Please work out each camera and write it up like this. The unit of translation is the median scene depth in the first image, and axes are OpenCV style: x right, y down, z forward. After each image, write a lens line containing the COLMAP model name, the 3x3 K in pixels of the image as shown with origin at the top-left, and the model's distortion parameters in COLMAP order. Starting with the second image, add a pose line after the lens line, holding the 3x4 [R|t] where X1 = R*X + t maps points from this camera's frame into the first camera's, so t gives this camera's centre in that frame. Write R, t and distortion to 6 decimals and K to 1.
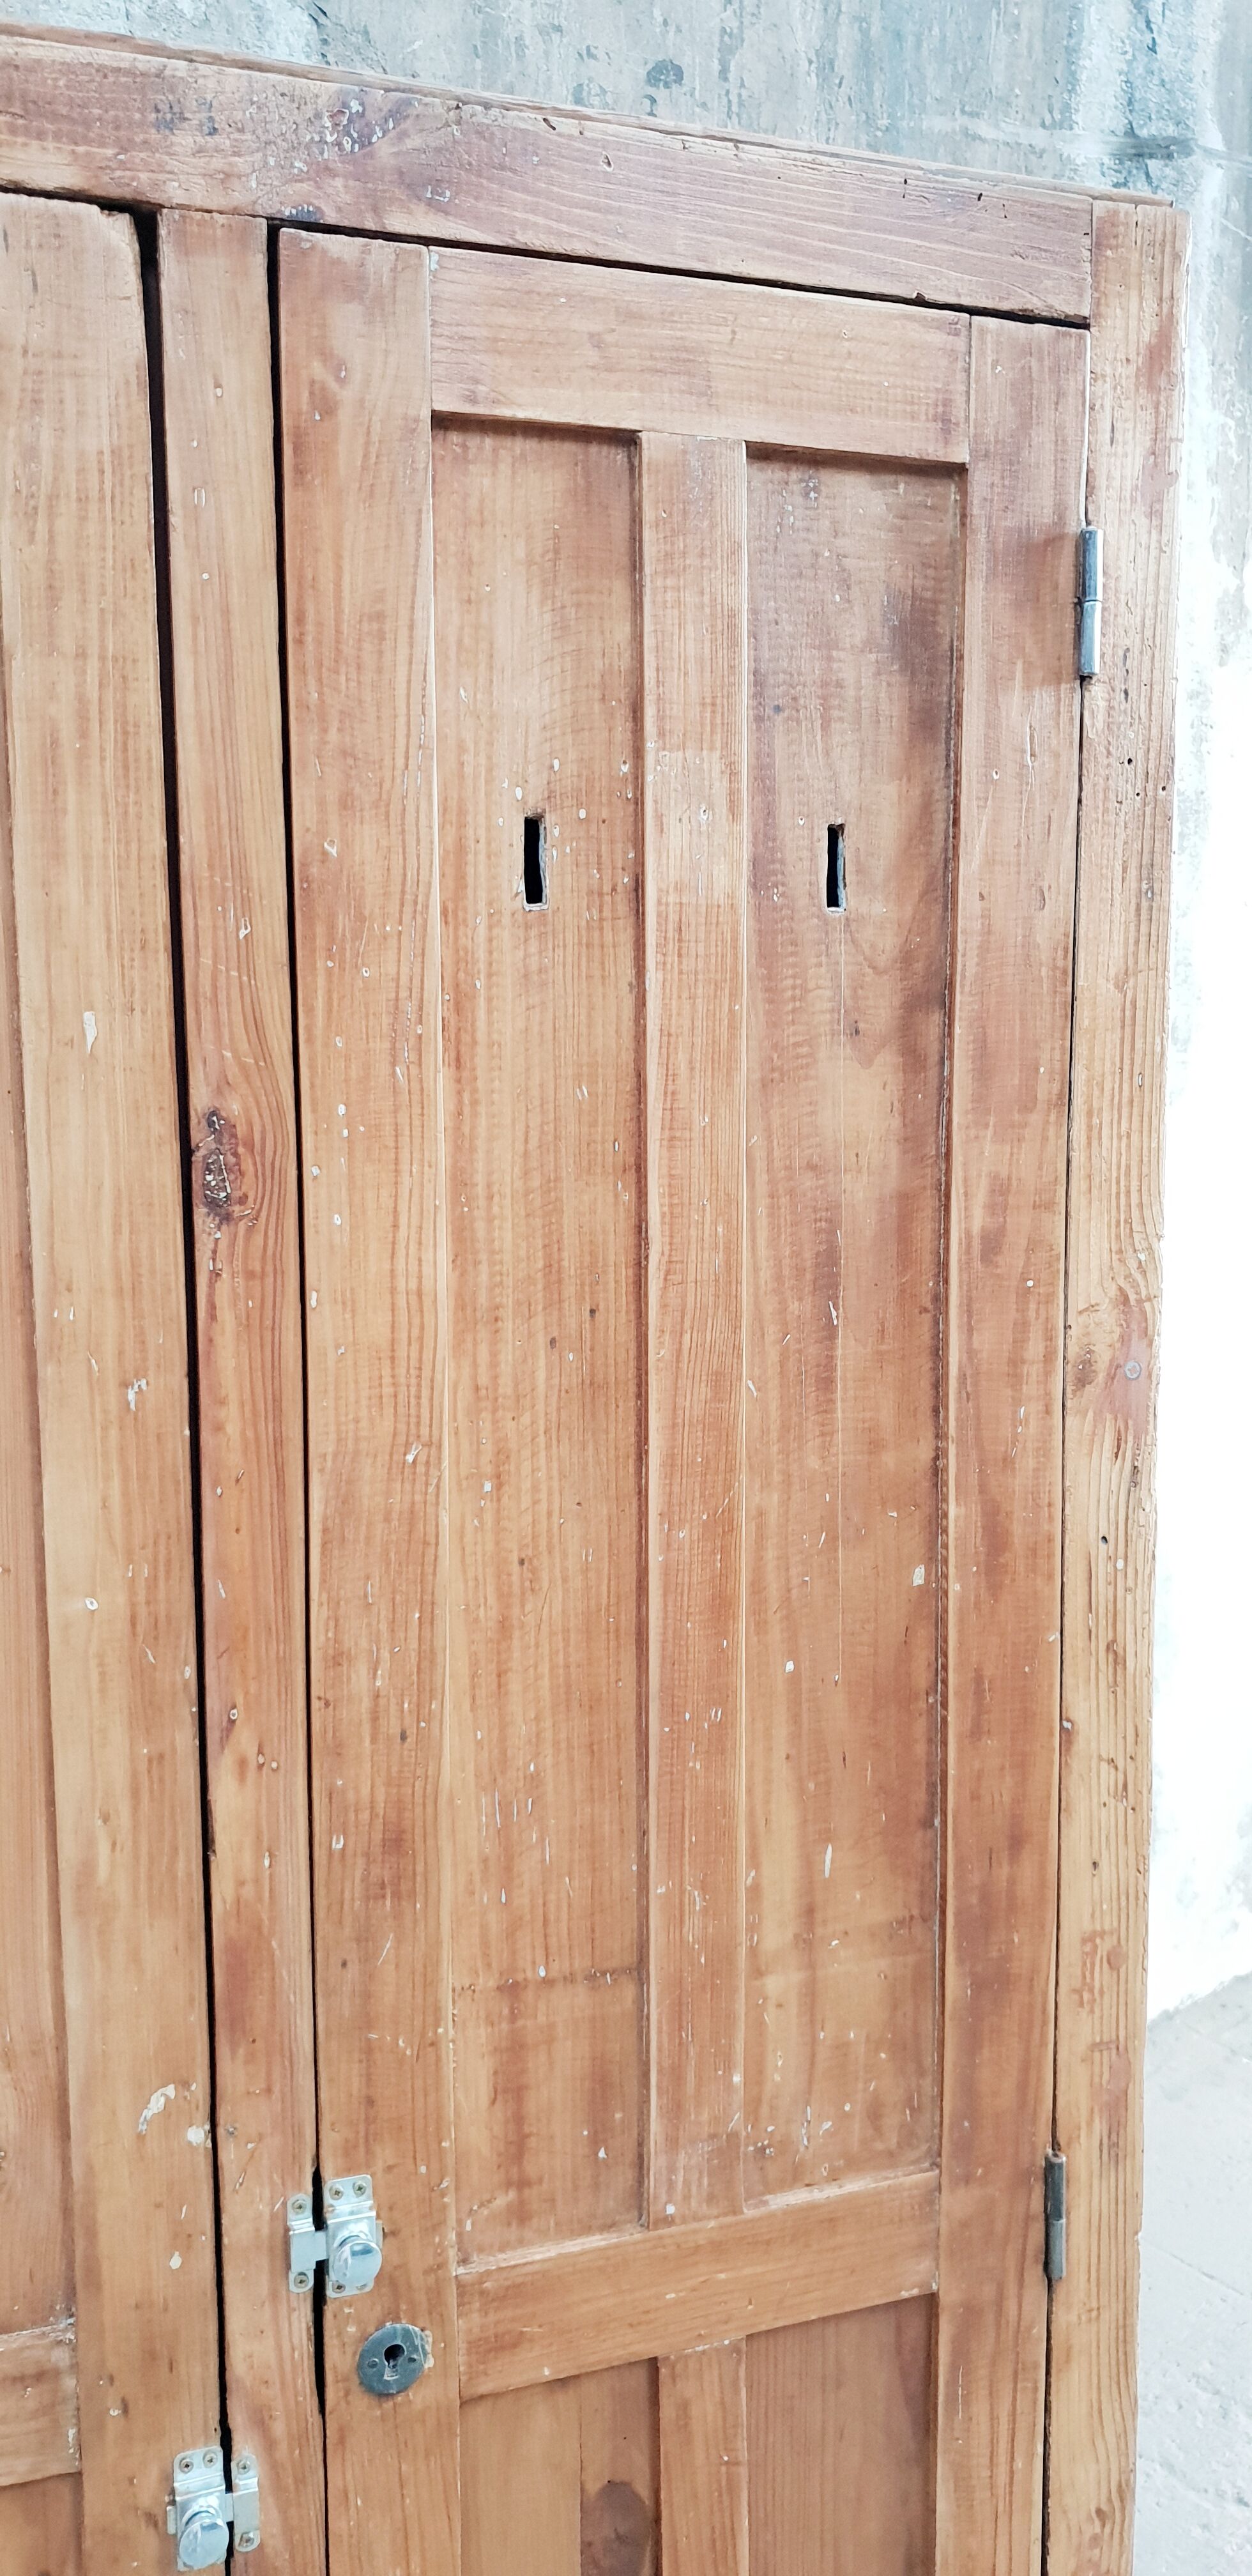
lens RADIAL K [[2011.4, 0, 661.1], [0, 2011.4, 1272.6], [0, 0, 1]] dist [0.022115, -0.014317]
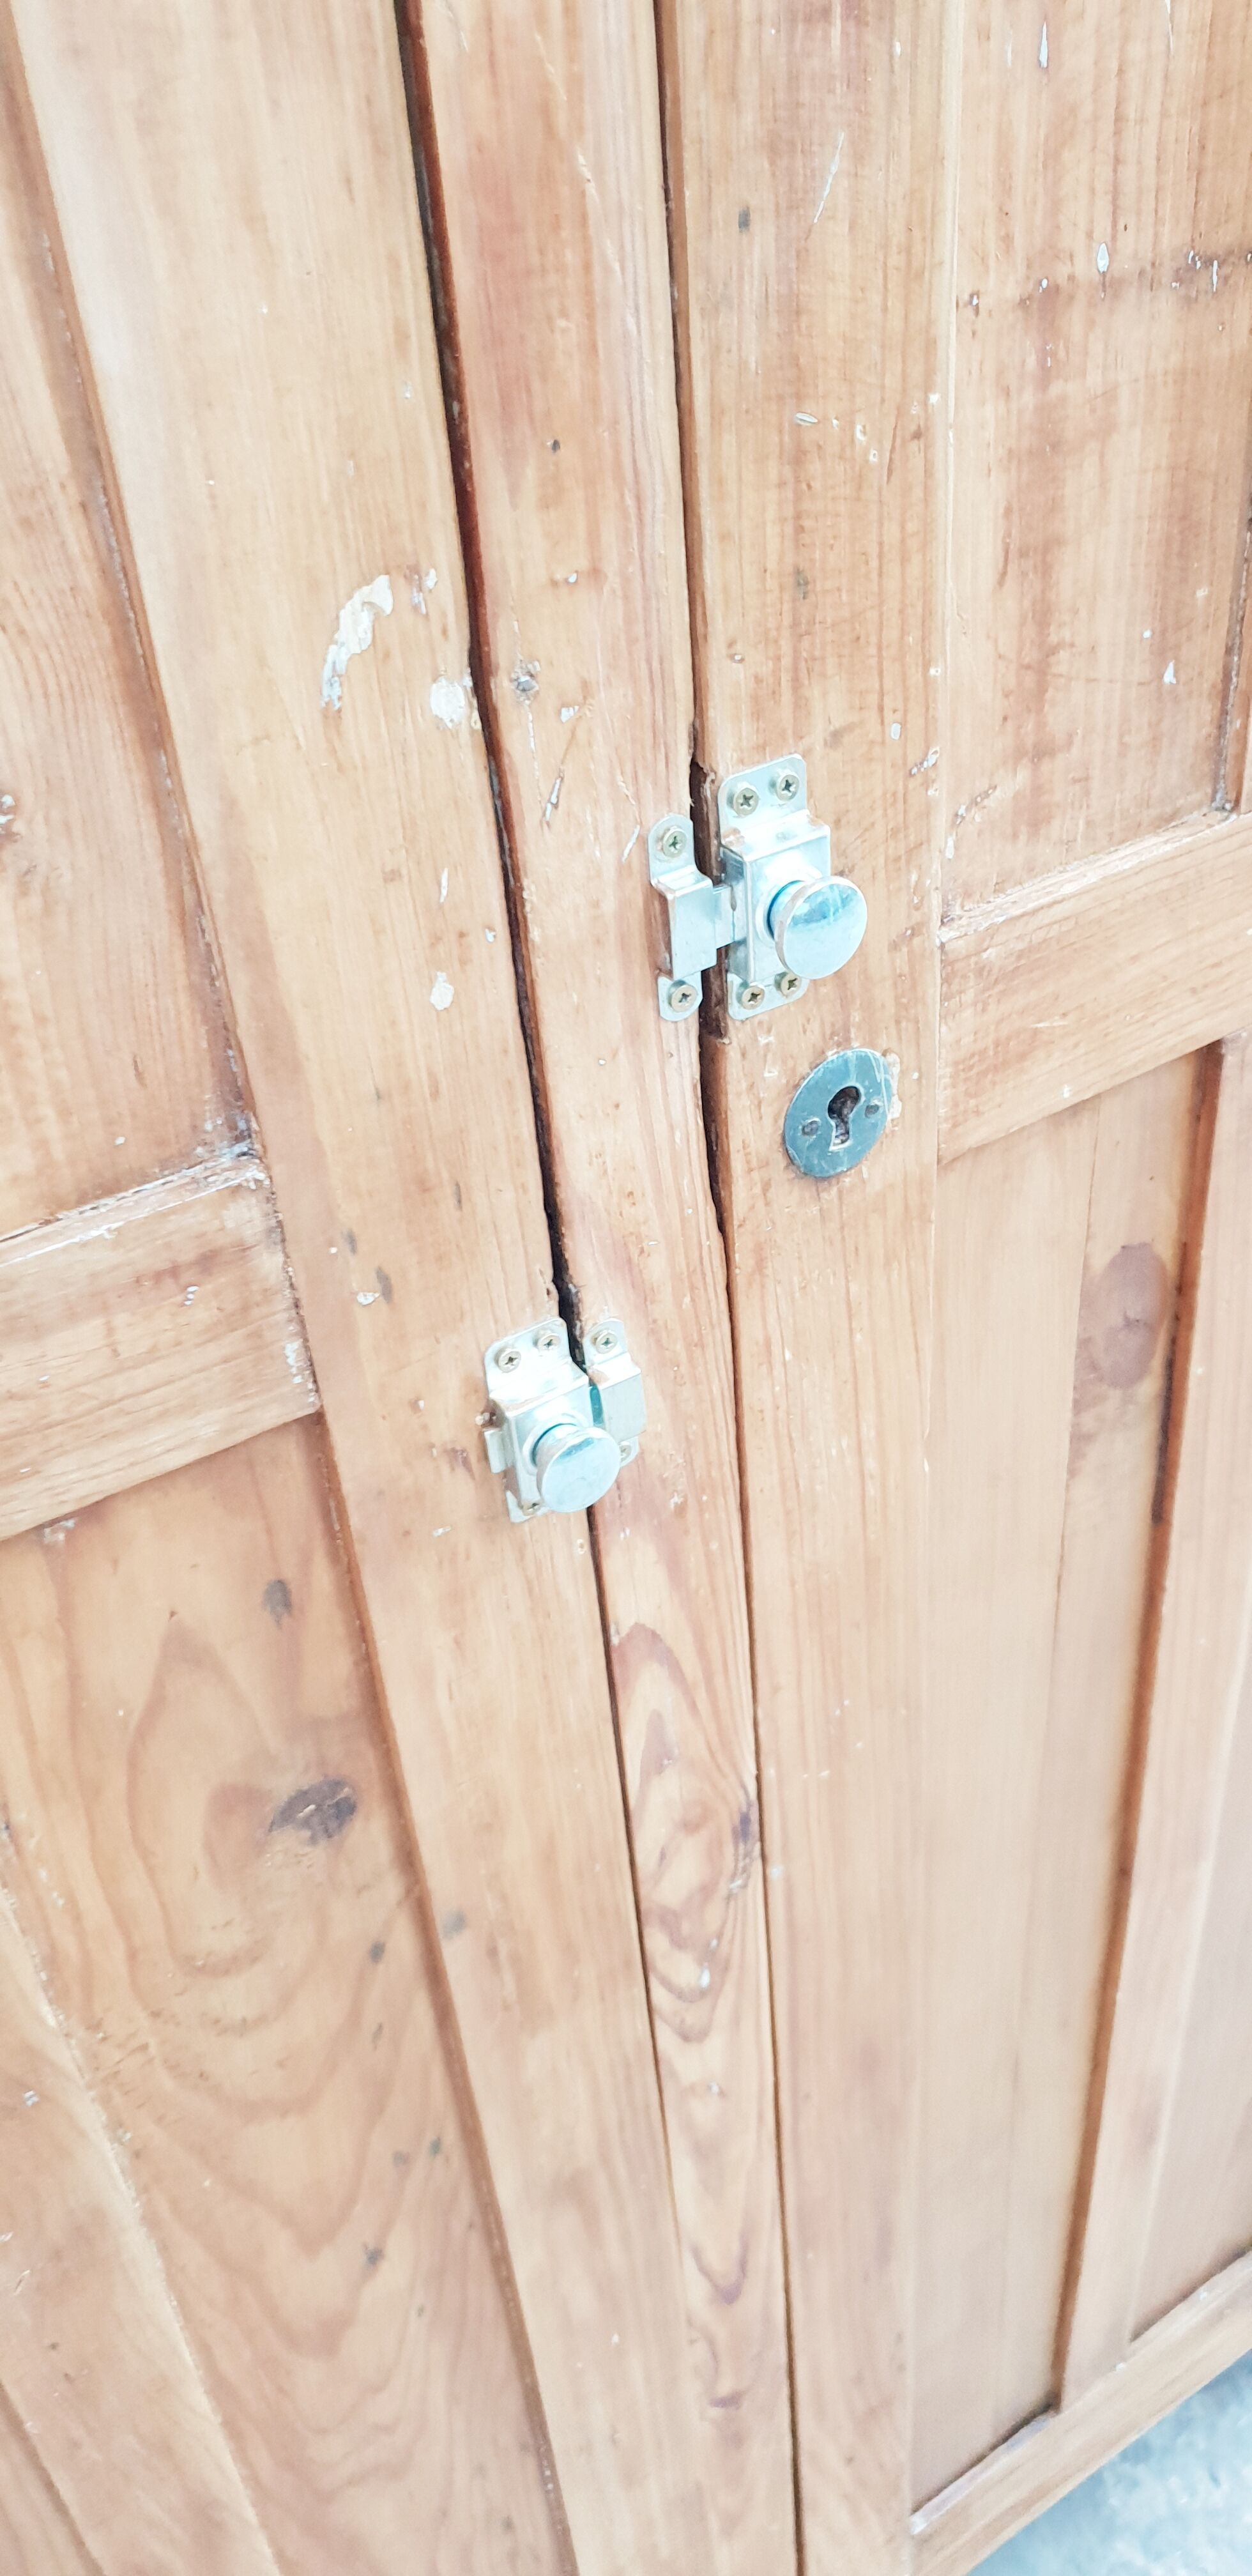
lens RADIAL K [[2011.4, 0, 661.0], [0, 2011.4, 1281.5], [0, 0, 1]] dist [0.022115, -0.014317]
pose [[0.966829, -0.196254, 0.163483, -0.275444], [0.087006, 0.854803, 0.511606, 0.314977], [-0.240150, -0.480412, 0.843524, 0.570659]]
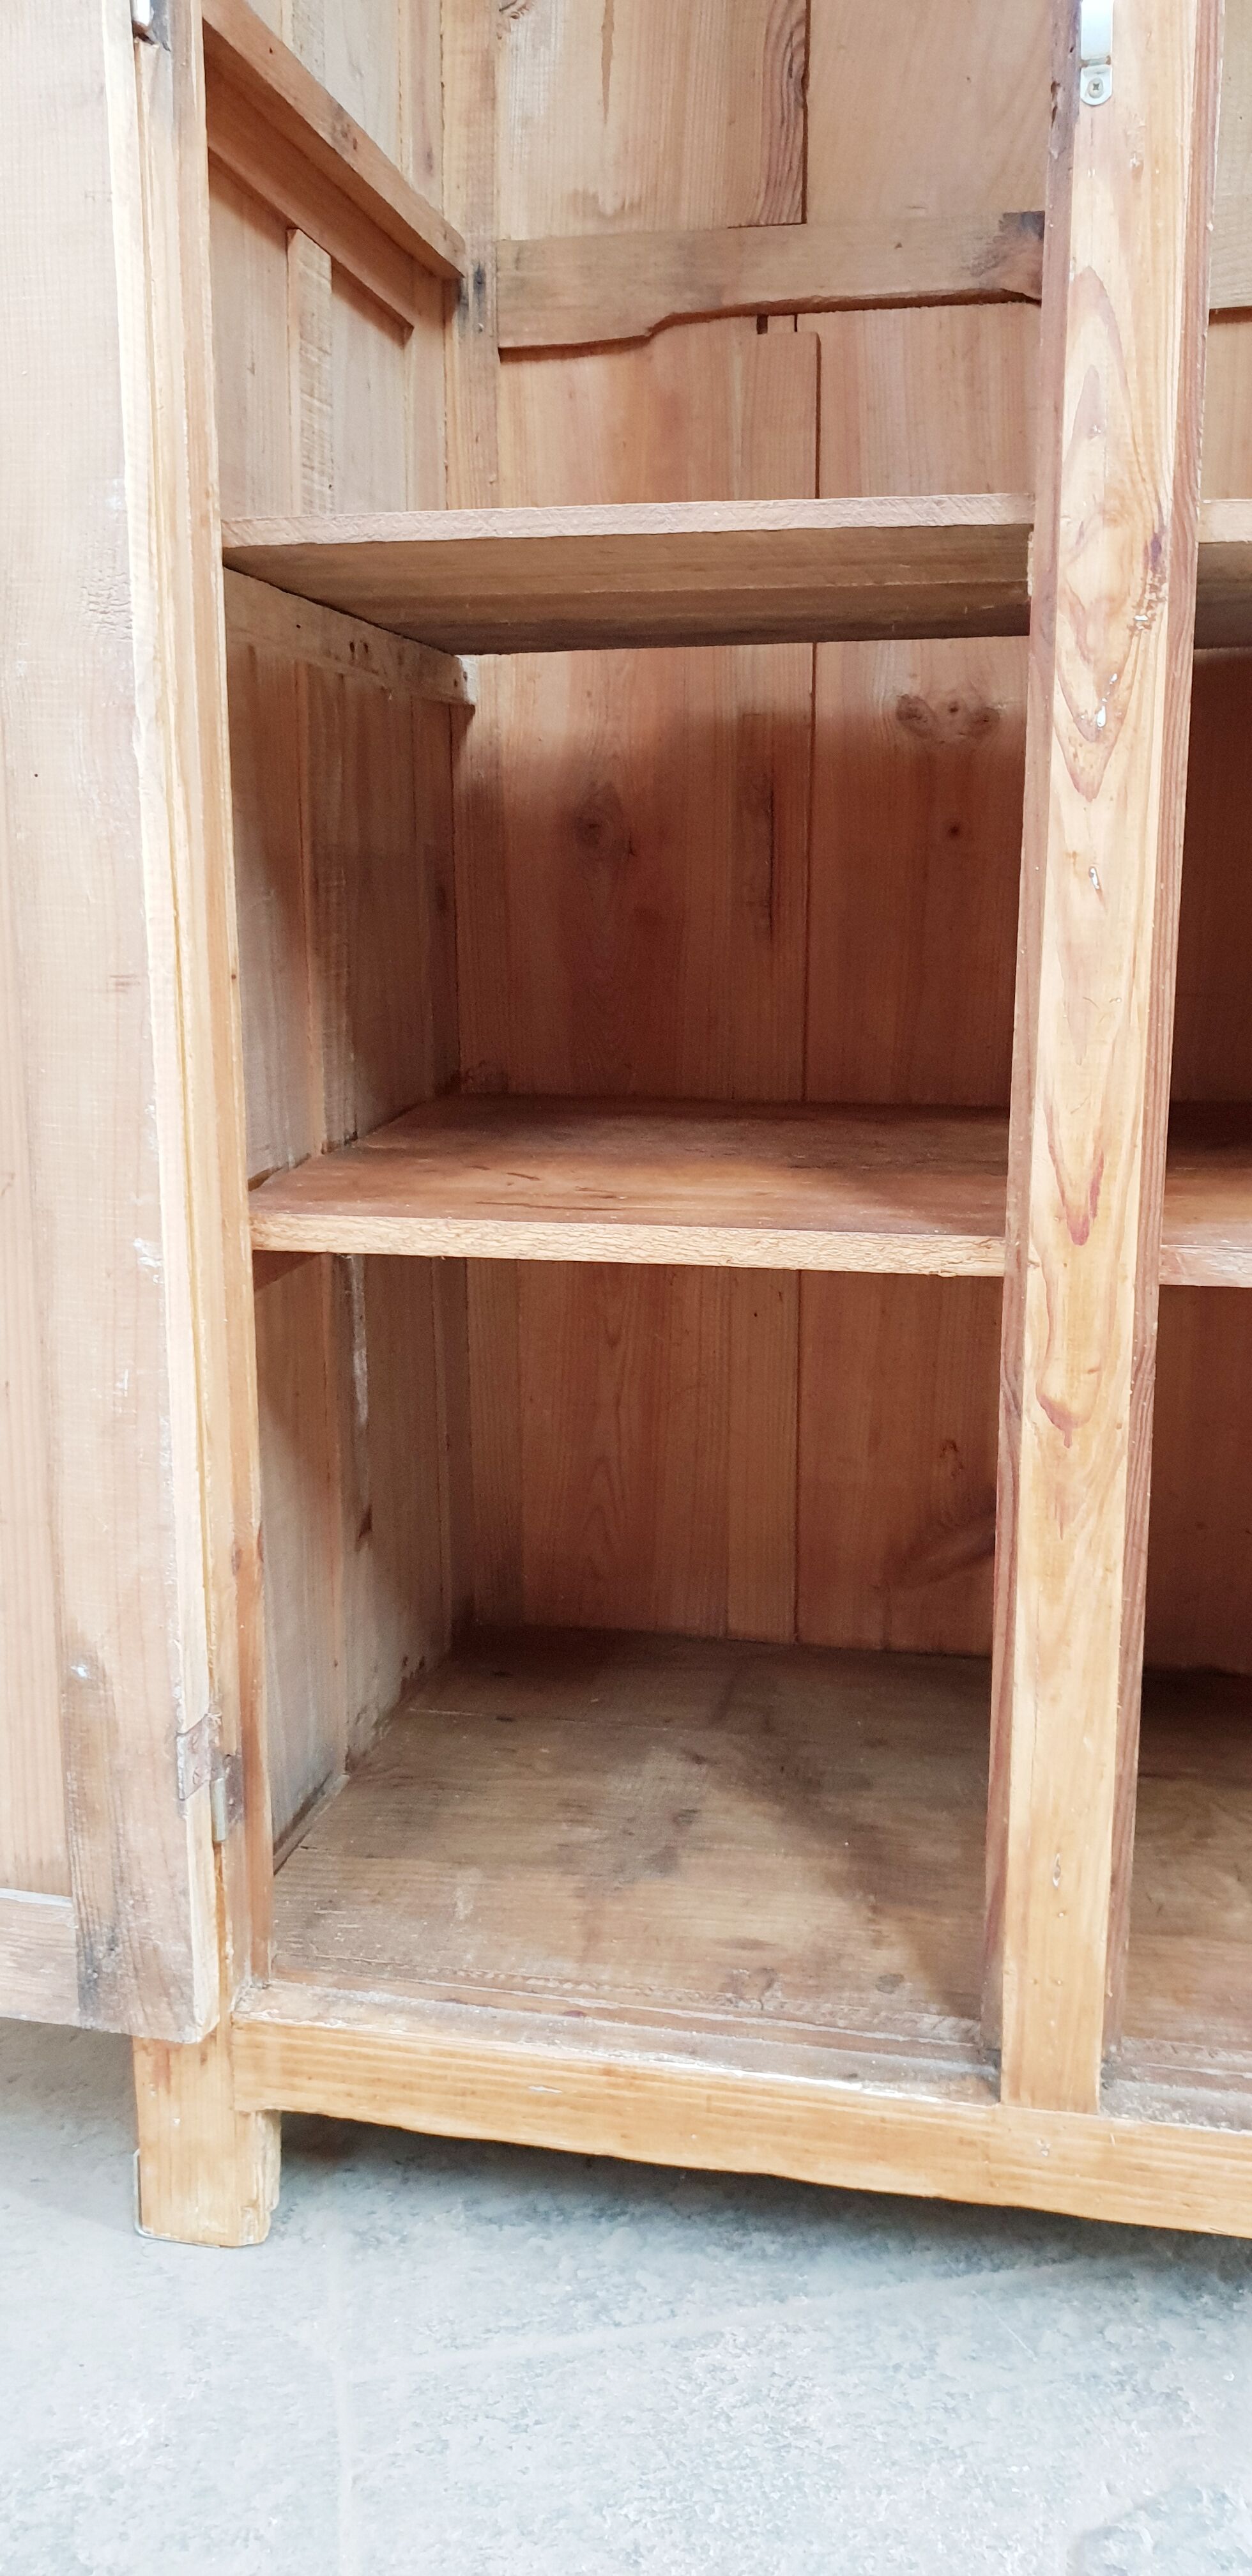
lens RADIAL K [[2011.4, 0, 650.2], [0, 2011.4, 1267.2], [0, 0, 1]] dist [0.022115, -0.014317]
pose [[0.872775, 0.095258, -0.478738, 0.081714], [-0.059758, 0.994247, 0.088890, 1.057184], [0.484451, -0.048973, 0.873446, 0.157916]]
